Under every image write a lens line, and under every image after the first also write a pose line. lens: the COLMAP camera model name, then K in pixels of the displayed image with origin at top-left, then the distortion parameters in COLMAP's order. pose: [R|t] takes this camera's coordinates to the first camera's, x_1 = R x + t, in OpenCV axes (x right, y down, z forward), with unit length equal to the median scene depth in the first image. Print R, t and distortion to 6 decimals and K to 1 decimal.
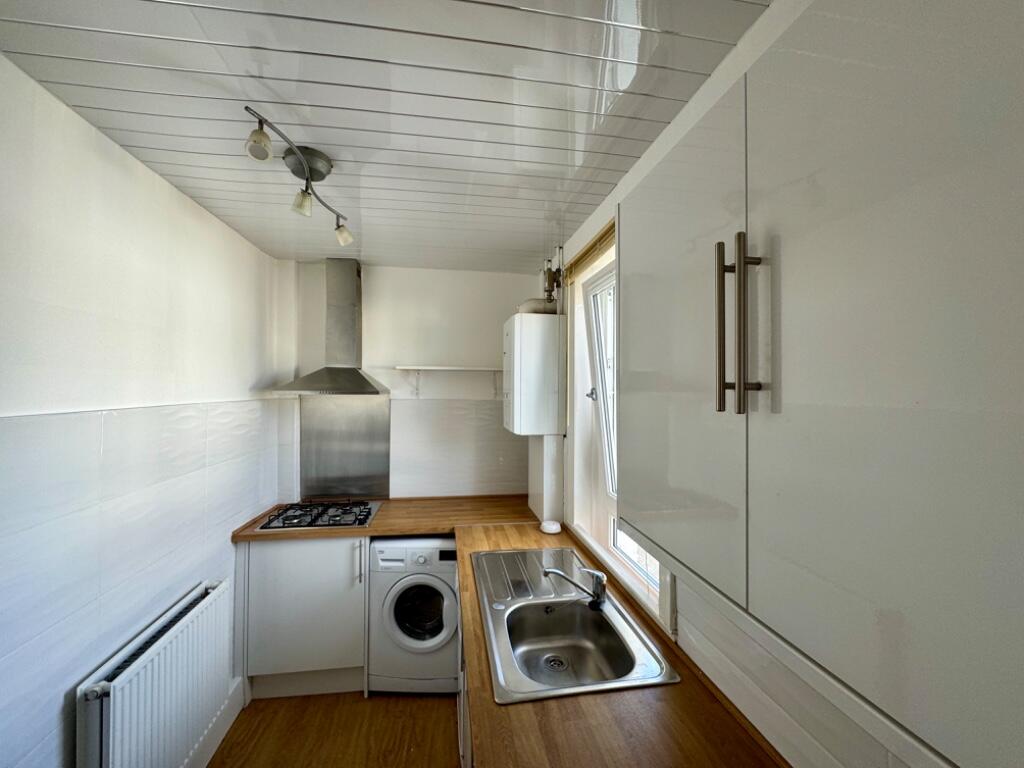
lens RADIAL K [[413.7, 0, 513.3], [0, 413.7, 386.1], [0, 0, 1]] dist [-0.004613, 0.000312]
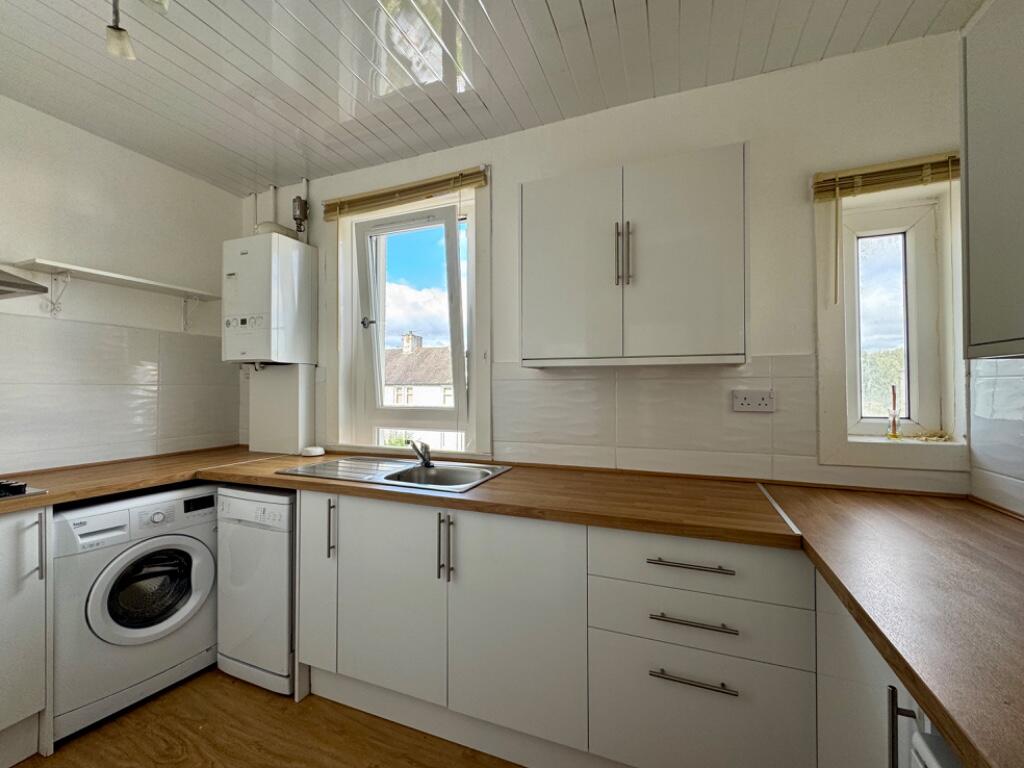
lens RADIAL K [[413.7, 0, 517.2], [0, 413.7, 383.1], [0, 0, 1]] dist [-0.004613, 0.000312]
pose [[0.519820, -0.002349, 0.854272, -0.522814], [-0.002908, 0.999986, 0.004519, 0.166379], [-0.854271, -0.004833, 0.519806, 0.042805]]
